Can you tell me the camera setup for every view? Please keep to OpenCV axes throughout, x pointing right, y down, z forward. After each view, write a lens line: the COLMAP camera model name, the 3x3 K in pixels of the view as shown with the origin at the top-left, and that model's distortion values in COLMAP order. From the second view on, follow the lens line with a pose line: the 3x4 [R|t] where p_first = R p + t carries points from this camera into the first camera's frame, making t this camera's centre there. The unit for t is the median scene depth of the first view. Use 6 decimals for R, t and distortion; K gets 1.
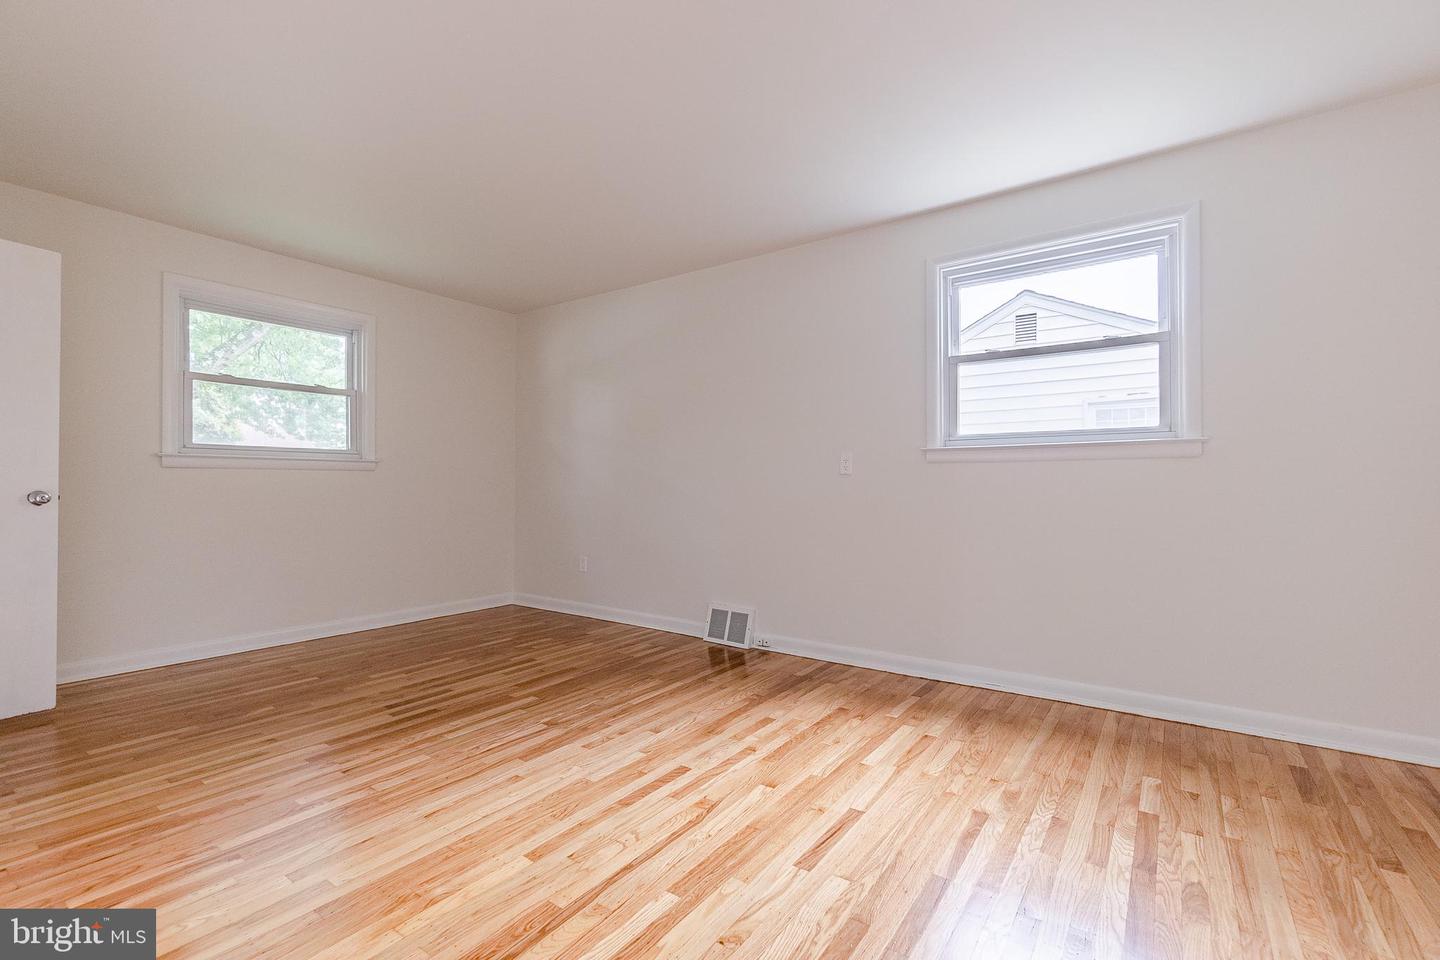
lens RADIAL K [[639.0, 0, 718.7], [0, 639.0, 480.7], [0, 0, 1]] dist [0.001903, 0.000026]
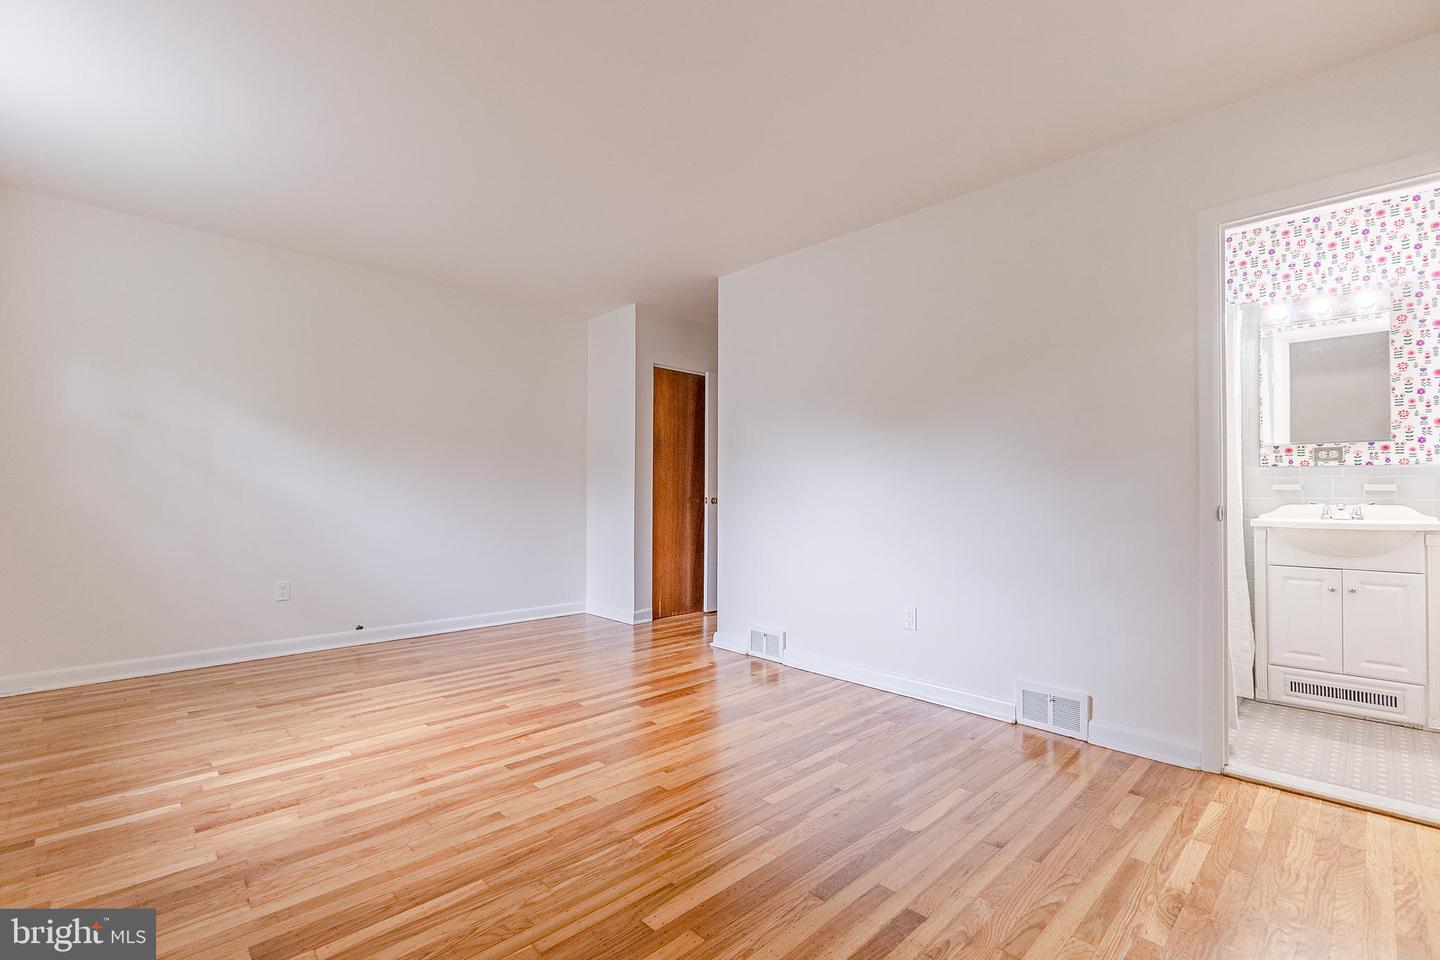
lens RADIAL K [[639.0, 0, 718.4], [0, 639.0, 481.2], [0, 0, 1]] dist [0.001903, 0.000026]
pose [[-0.984502, -0.006697, 0.175244, -0.540380], [-0.010564, 0.999721, -0.021142, 0.006463], [-0.175053, -0.022666, -0.984298, 1.892575]]
